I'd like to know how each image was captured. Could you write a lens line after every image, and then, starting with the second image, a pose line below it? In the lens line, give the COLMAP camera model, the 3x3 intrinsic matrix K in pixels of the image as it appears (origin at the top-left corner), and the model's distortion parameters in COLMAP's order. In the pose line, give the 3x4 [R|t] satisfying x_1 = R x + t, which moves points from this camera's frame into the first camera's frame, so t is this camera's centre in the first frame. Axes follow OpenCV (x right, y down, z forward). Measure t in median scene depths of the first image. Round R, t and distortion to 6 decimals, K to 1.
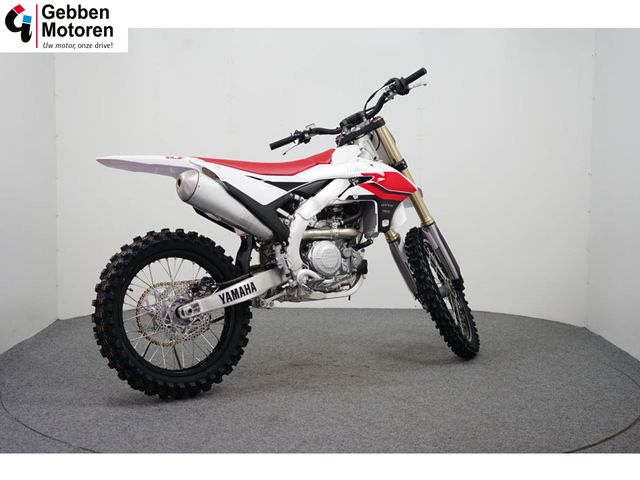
lens RADIAL K [[899.7, 0, 319.0], [0, 899.7, 239.5], [0, 0, 1]] dist [0.220084, 0.000000]
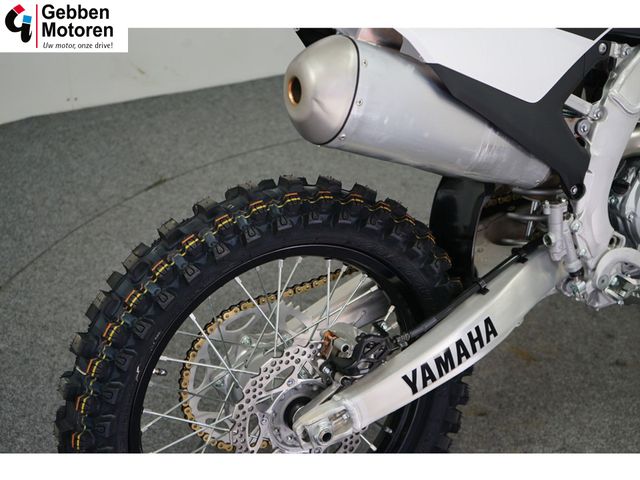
lens RADIAL K [[1002.7, 0, 320.6], [0, 1002.7, 239.6], [0, 0, 1]] dist [-0.097291, 0.000000]
pose [[0.998267, 0.034081, -0.047976, -0.120226], [-0.009717, 0.899506, 0.436800, -0.151489], [0.058041, -0.435577, 0.898278, 0.635621]]
